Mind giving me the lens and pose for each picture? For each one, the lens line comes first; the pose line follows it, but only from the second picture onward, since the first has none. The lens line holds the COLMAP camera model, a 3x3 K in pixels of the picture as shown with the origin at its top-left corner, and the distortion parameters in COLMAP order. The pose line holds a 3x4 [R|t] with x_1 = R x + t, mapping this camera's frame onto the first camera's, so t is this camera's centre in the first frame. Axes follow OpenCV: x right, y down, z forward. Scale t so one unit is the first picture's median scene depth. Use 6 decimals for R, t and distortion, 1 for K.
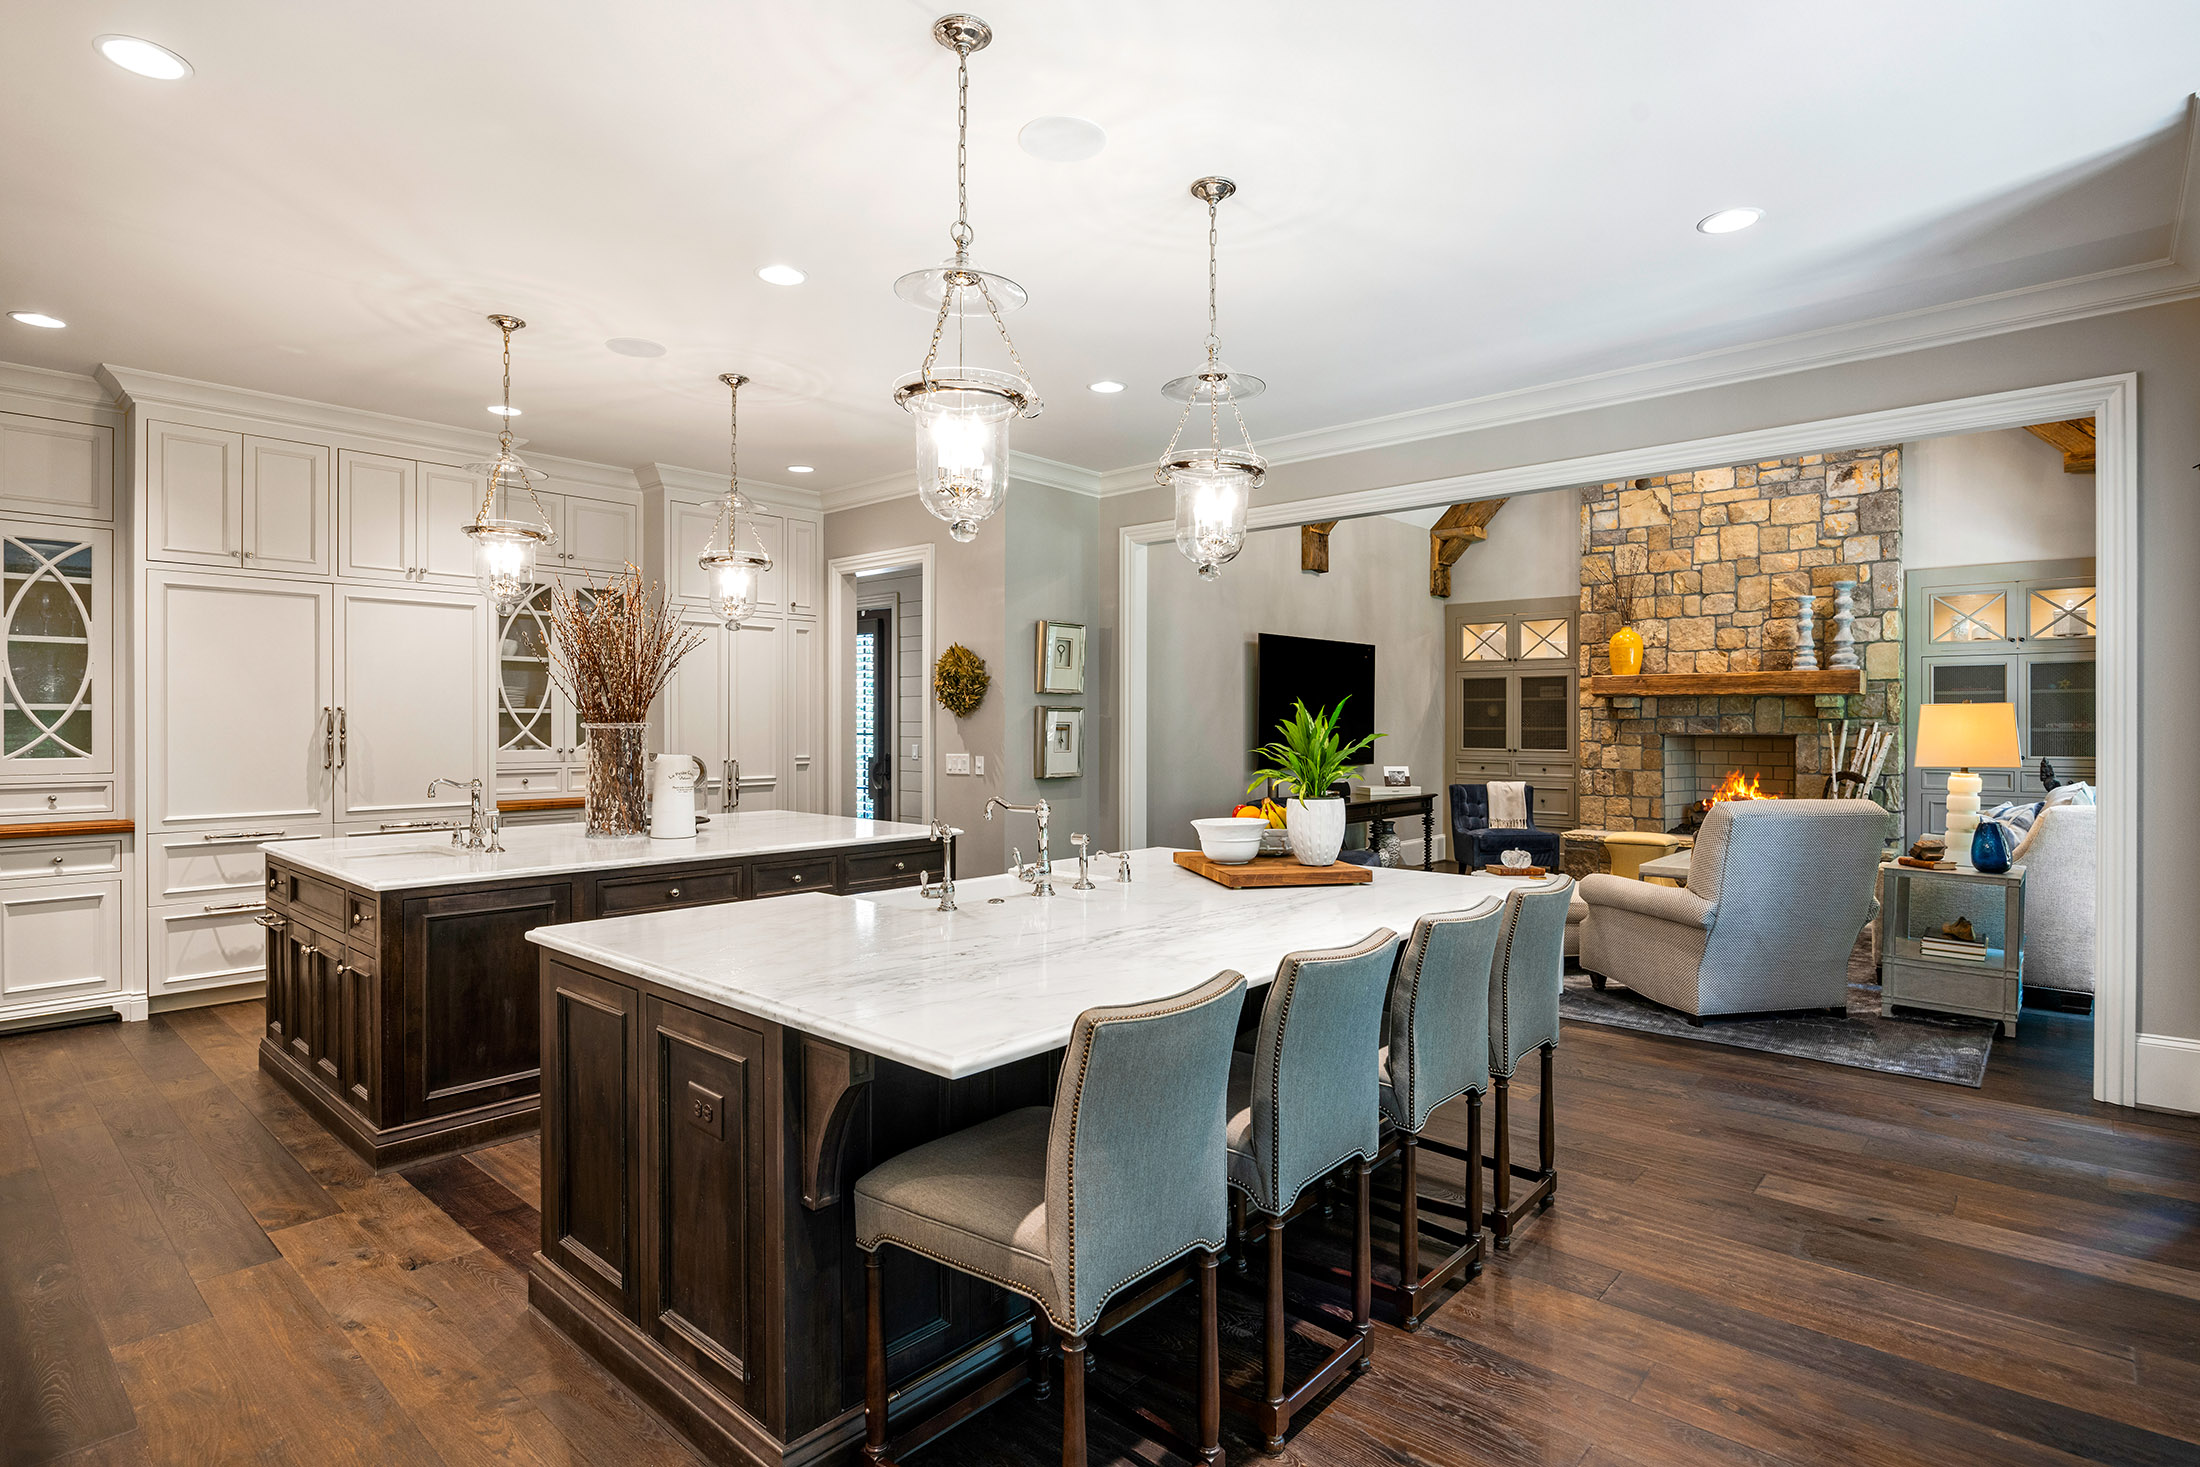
lens RADIAL K [[1146.2, 0, 1080.1], [0, 1146.2, 728.6], [0, 0, 1]] dist [-0.019247, -0.002219]
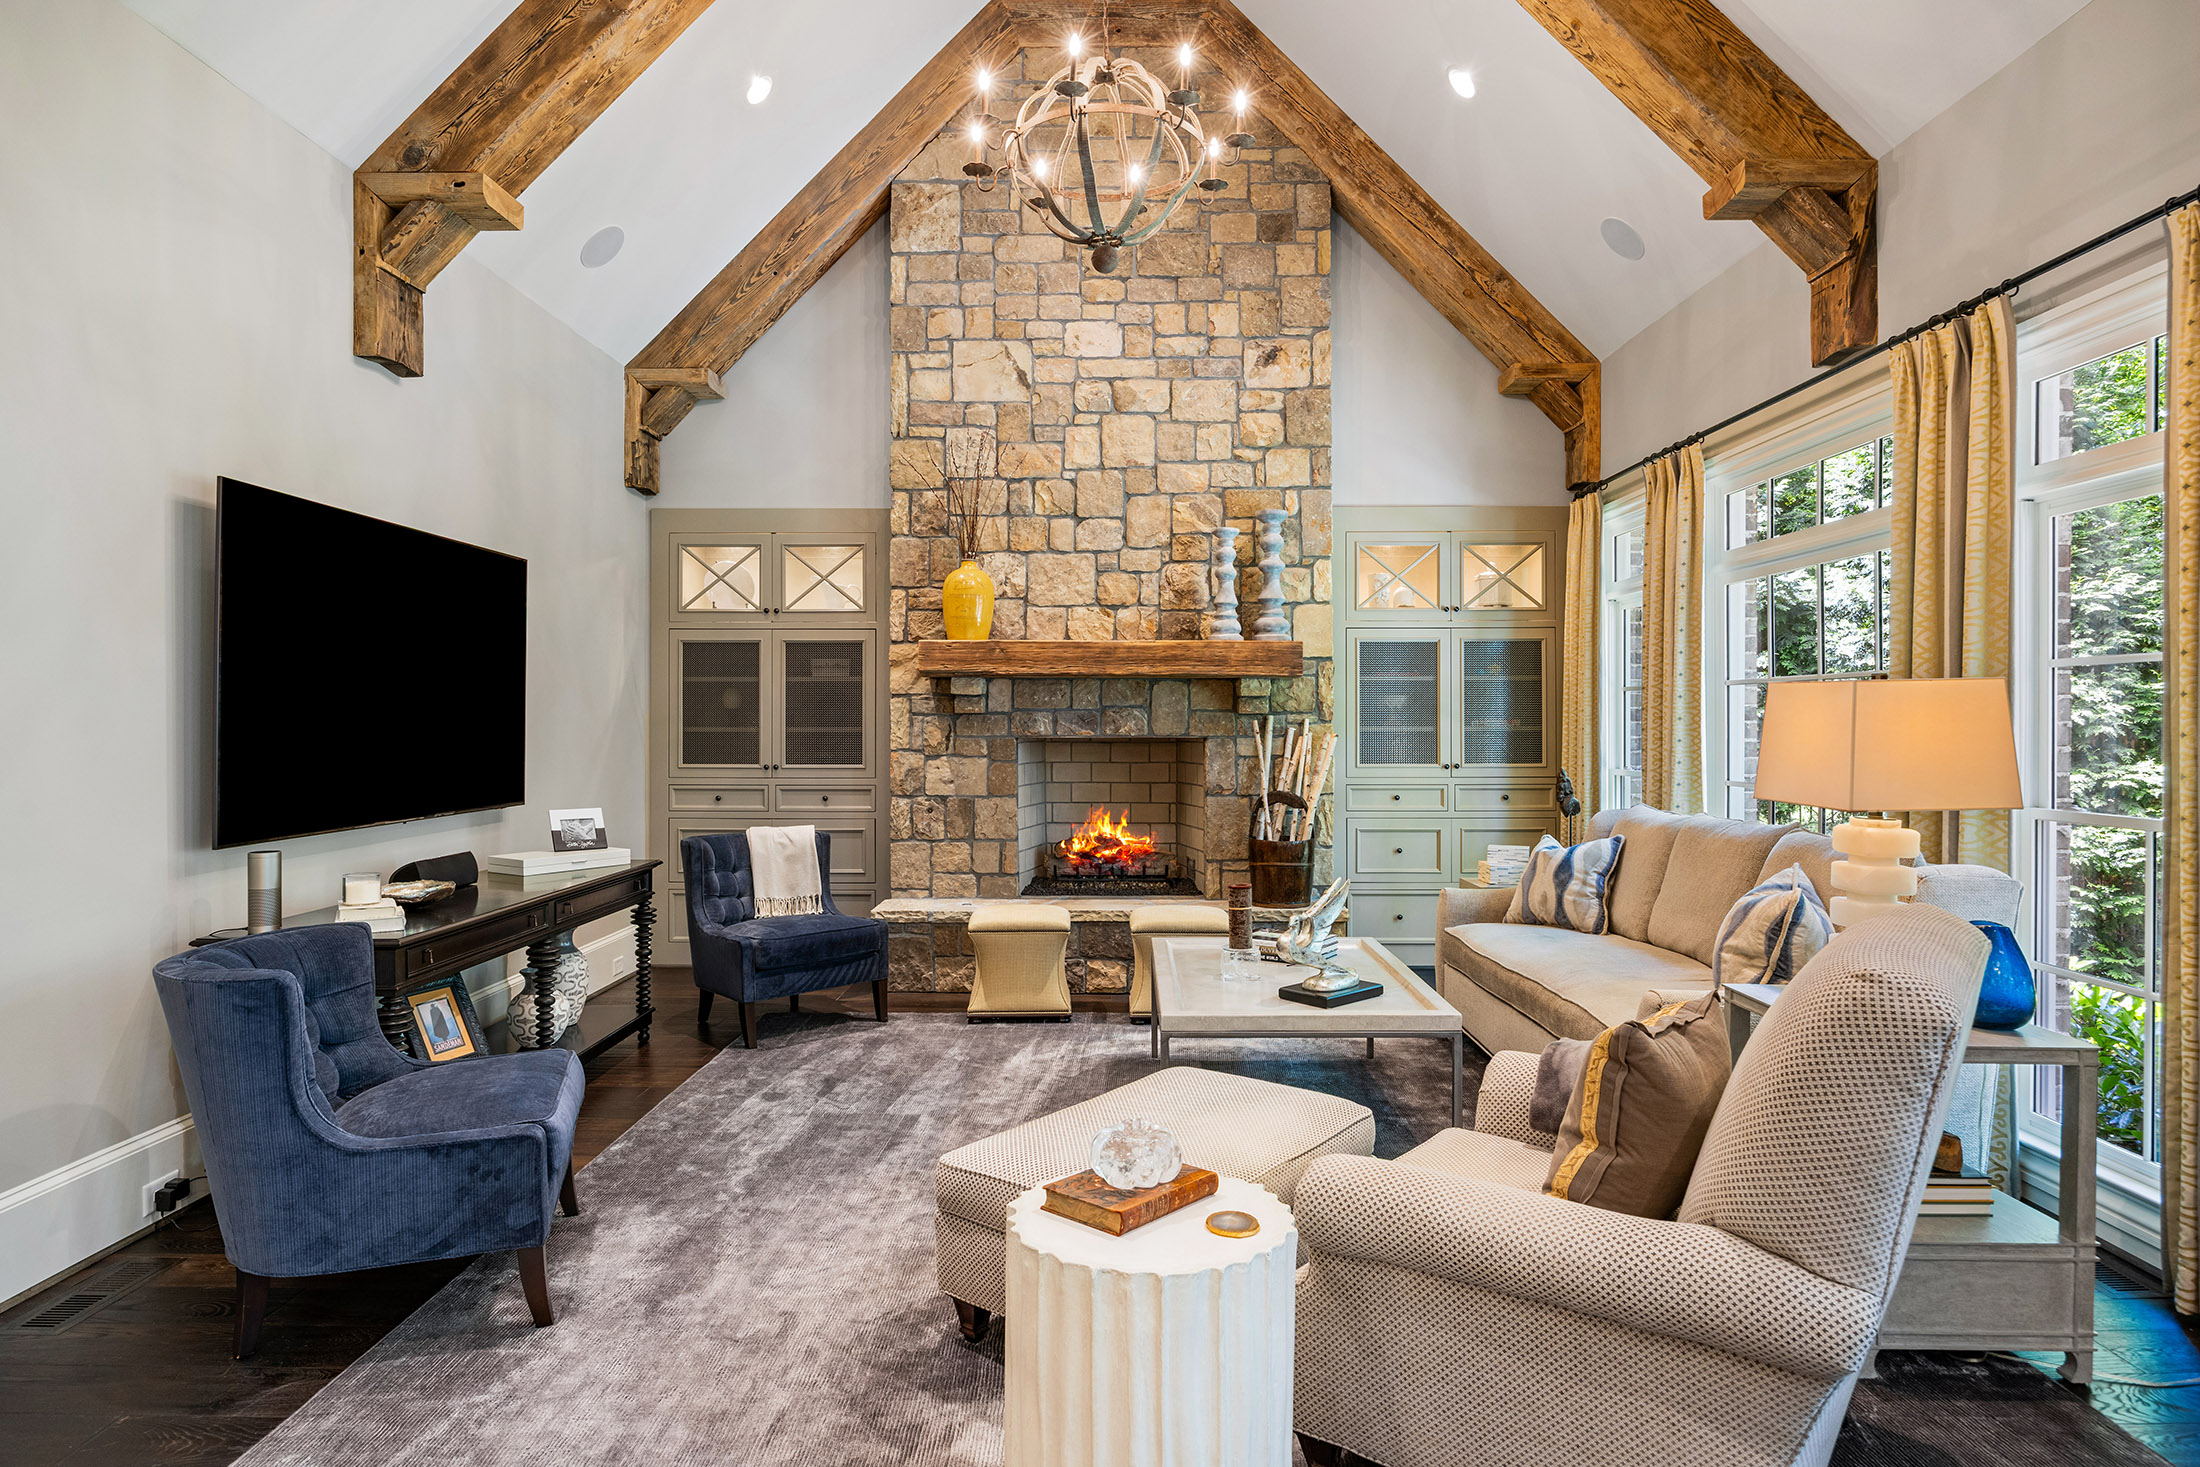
lens RADIAL K [[1248.6, 0, 1111.9], [0, 1248.6, 721.1], [0, 0, 1]] dist [-0.005822, 0.000130]
pose [[0.743423, -0.000806, 0.668821, 0.092781], [0.003208, 0.999992, -0.002360, -0.002520], [-0.668814, 0.003900, 0.743419, 0.463021]]
